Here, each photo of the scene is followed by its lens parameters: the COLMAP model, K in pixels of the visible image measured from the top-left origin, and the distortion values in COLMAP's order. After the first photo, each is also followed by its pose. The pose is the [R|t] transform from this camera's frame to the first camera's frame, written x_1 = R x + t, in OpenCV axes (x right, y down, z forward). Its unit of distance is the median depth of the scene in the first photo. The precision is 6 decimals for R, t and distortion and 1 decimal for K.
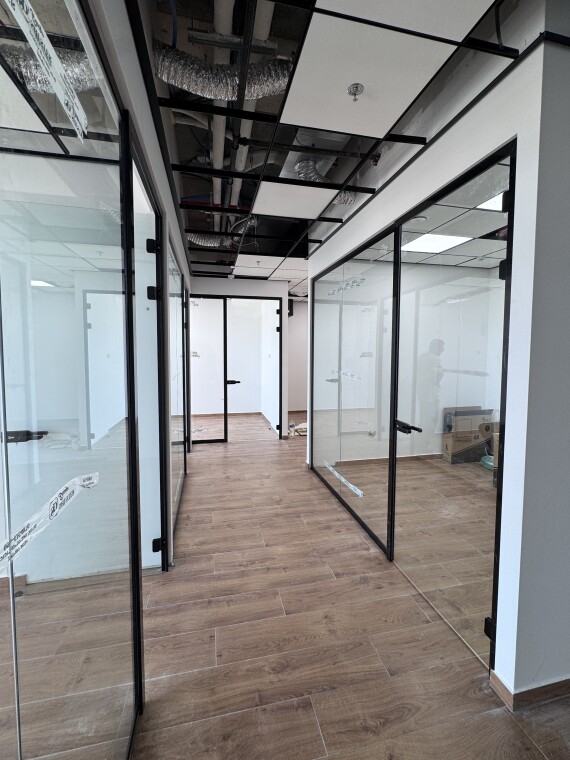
lens RADIAL K [[337.3, 0, 285.1], [0, 337.3, 371.6], [0, 0, 1]] dist [-0.001358, 0.000049]
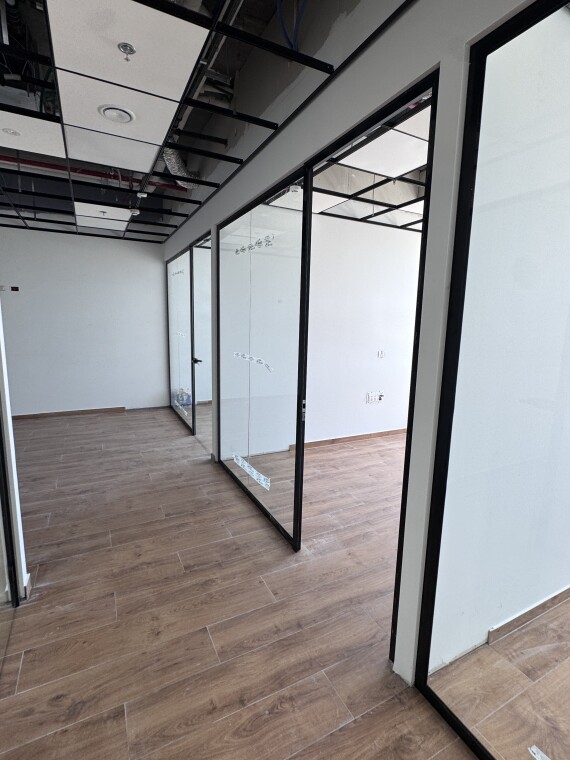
lens RADIAL K [[378.6, 0, 285.0], [0, 378.6, 380.0], [0, 0, 1]] dist [-0.000687, 0.000149]
pose [[-0.968125, 0.013906, -0.250083, 0.022313], [-0.042080, 0.975235, 0.217130, -0.066663], [0.246909, 0.220732, -0.943564, 1.003228]]
